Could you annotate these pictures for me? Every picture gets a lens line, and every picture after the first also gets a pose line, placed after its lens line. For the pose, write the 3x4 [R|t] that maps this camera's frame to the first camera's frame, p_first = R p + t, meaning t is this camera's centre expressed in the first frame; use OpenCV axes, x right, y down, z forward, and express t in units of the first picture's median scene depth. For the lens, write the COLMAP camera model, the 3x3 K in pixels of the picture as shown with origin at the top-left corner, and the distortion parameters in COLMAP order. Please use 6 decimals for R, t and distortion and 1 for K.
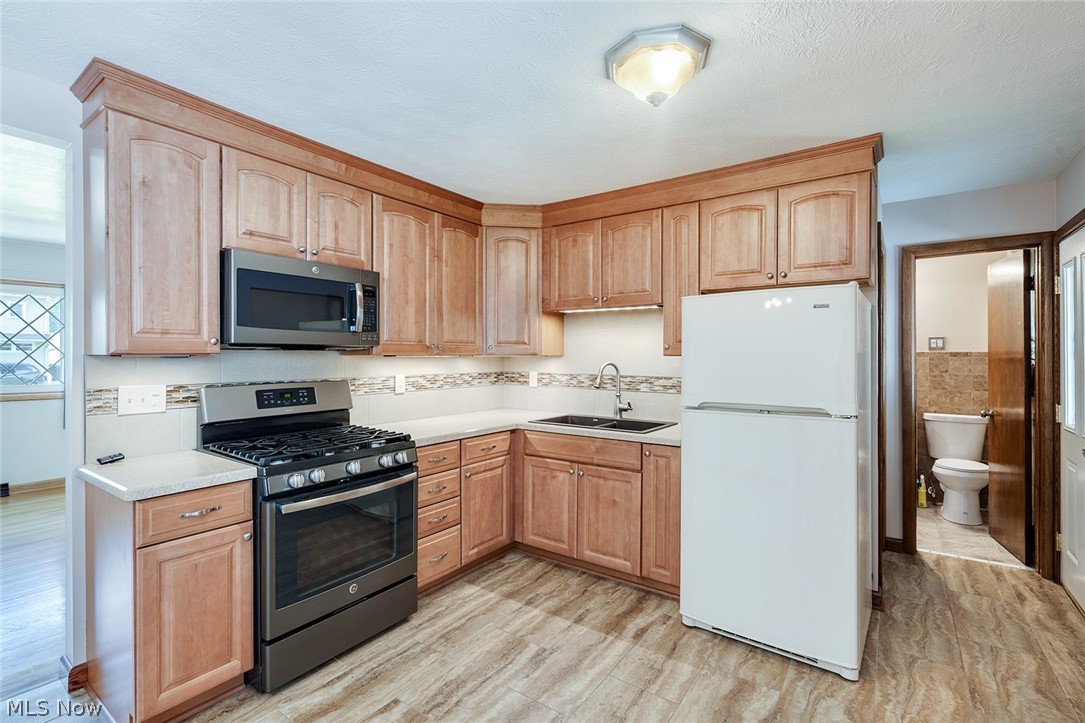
lens RADIAL K [[495.2, 0, 539.7], [0, 495.2, 360.1], [0, 0, 1]] dist [-0.000389, 0.000298]
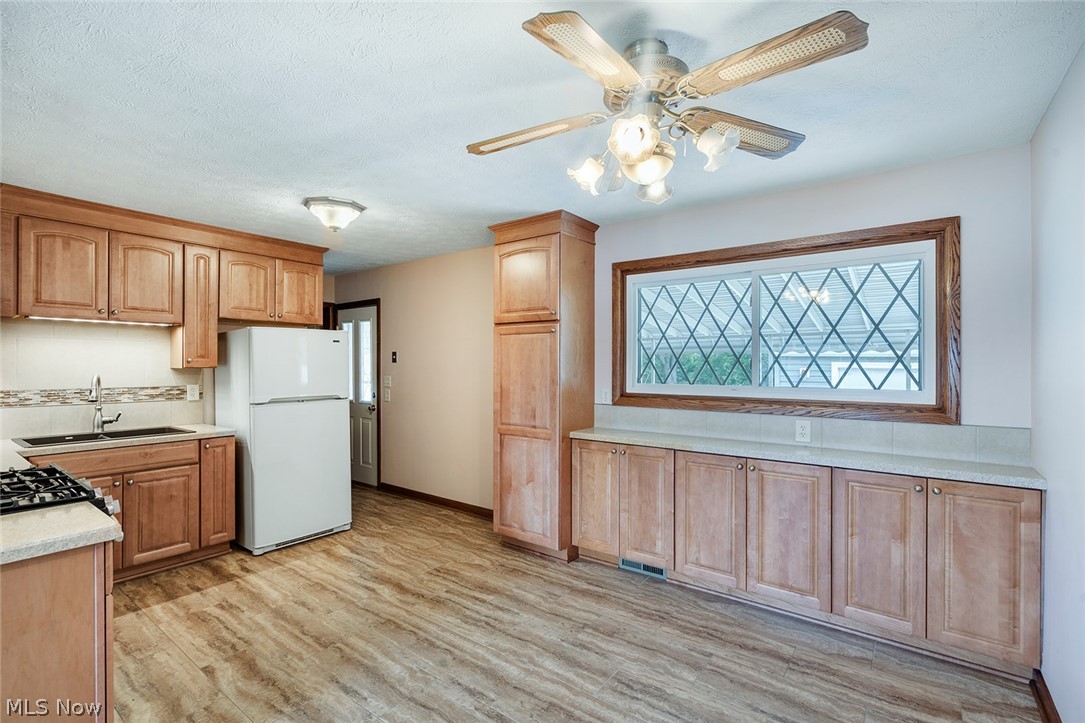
lens RADIAL K [[486.4, 0, 566.1], [0, 486.4, 359.9], [0, 0, 1]] dist [-0.001361, 0.000456]
pose [[-0.021625, 0.005475, 0.999751, -1.099971], [0.006844, 0.999962, -0.005328, -0.018297], [-0.999743, 0.006727, -0.021662, 0.128187]]
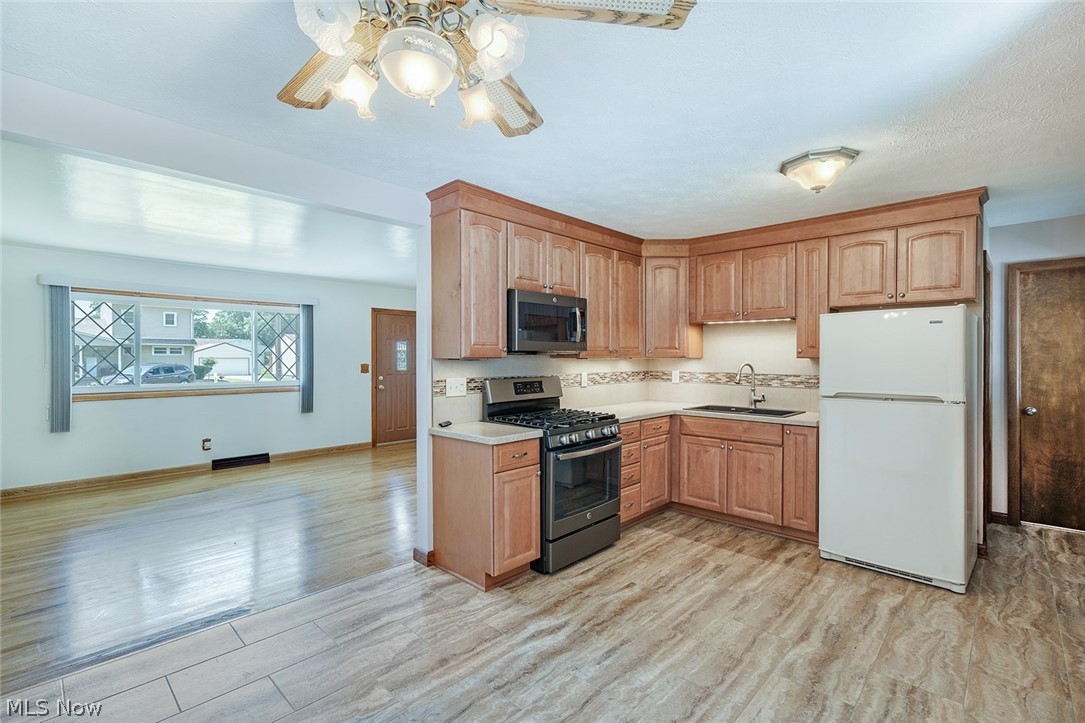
lens RADIAL K [[504.6, 0, 537.0], [0, 504.6, 364.3], [0, 0, 1]] dist [0.002569, 0.000786]
pose [[0.991318, -0.000427, -0.131487, -0.286116], [0.001242, 0.999981, 0.006111, -0.001410], [0.131482, -0.006222, 0.991299, -0.445992]]
